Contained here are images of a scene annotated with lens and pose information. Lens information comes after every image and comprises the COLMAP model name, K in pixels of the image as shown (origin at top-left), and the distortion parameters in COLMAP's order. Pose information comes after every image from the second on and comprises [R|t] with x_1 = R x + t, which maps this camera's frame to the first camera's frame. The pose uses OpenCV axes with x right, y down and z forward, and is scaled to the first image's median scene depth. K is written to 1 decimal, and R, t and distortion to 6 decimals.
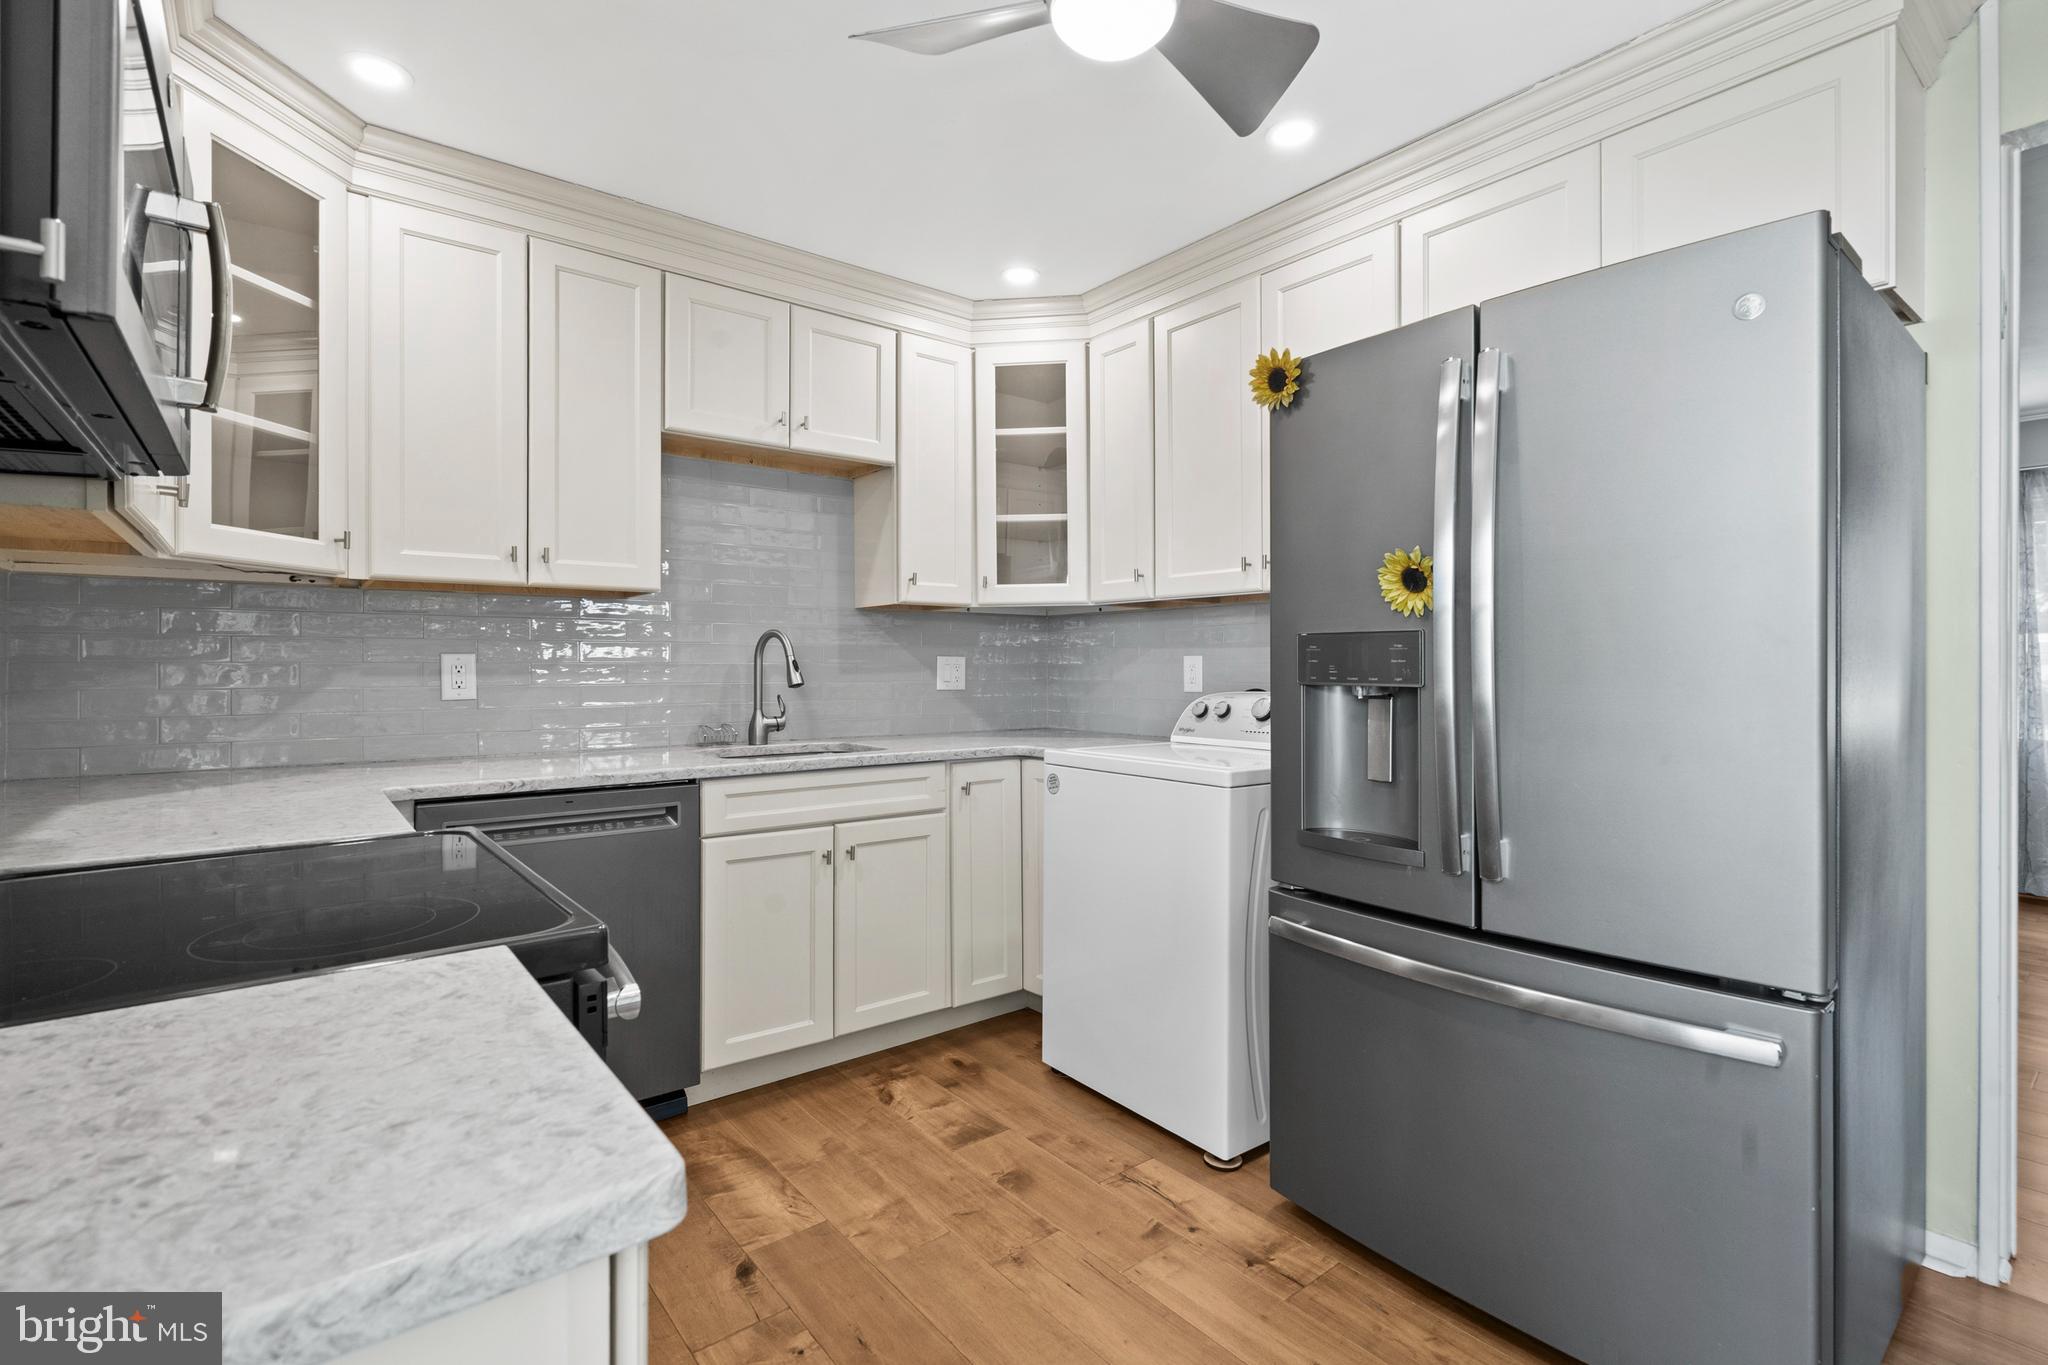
lens RADIAL K [[939.2, 0, 1020.6], [0, 939.2, 672.8], [0, 0, 1]] dist [0.000287, 0.000950]
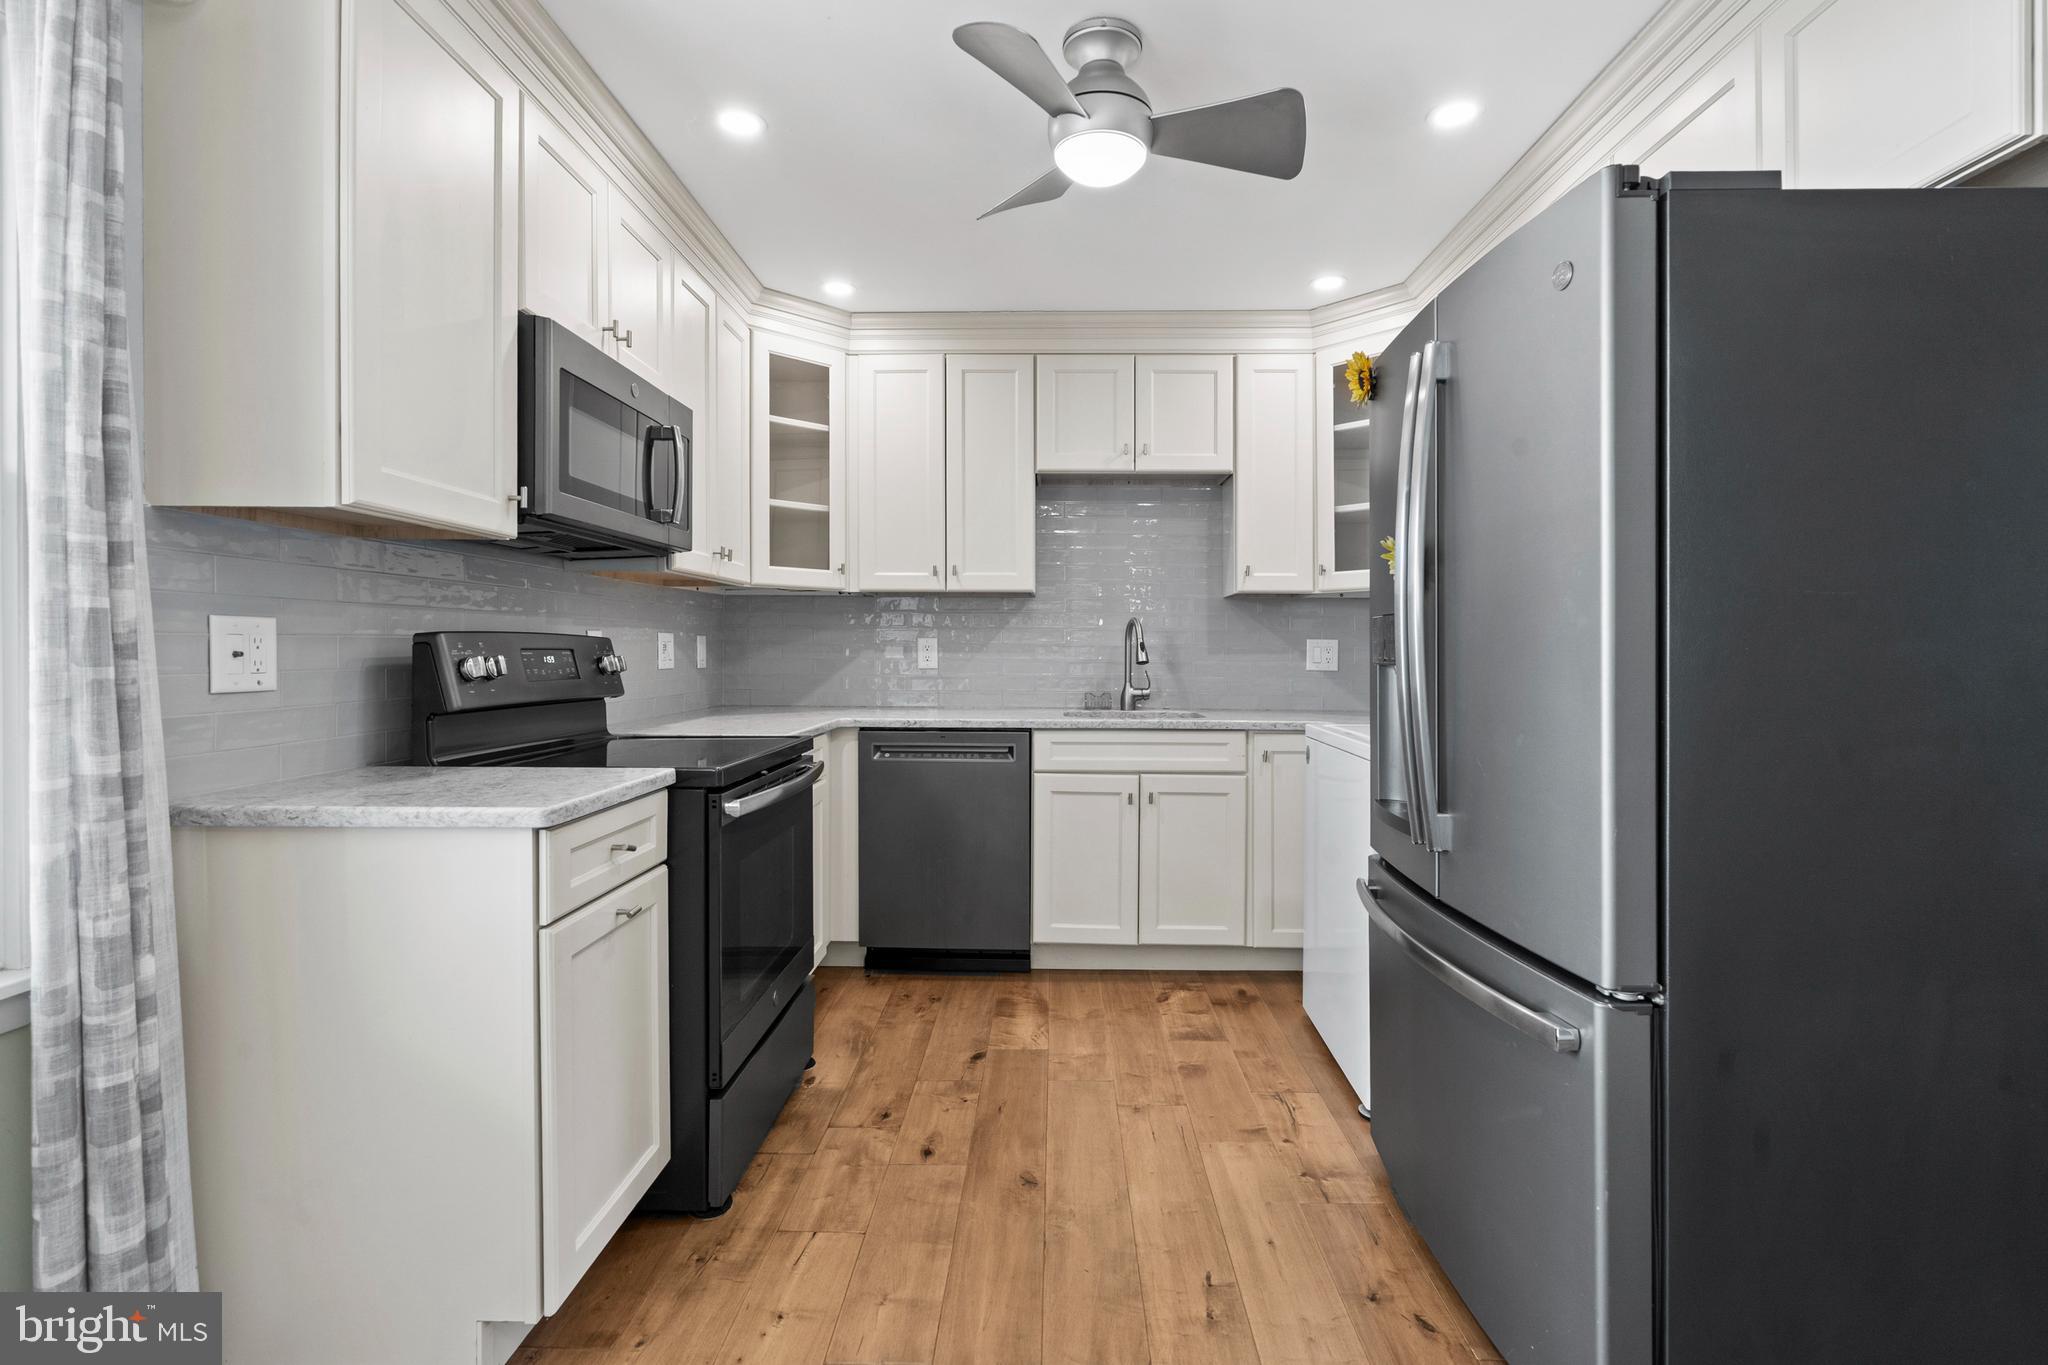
lens RADIAL K [[939.2, 0, 1020.6], [0, 939.2, 672.8], [0, 0, 1]] dist [0.000287, 0.000950]
pose [[0.768963, 0.022124, -0.638910, 0.501030], [-0.010700, 0.999706, 0.021739, 0.001494], [0.639203, -0.009880, 0.768974, -0.061581]]
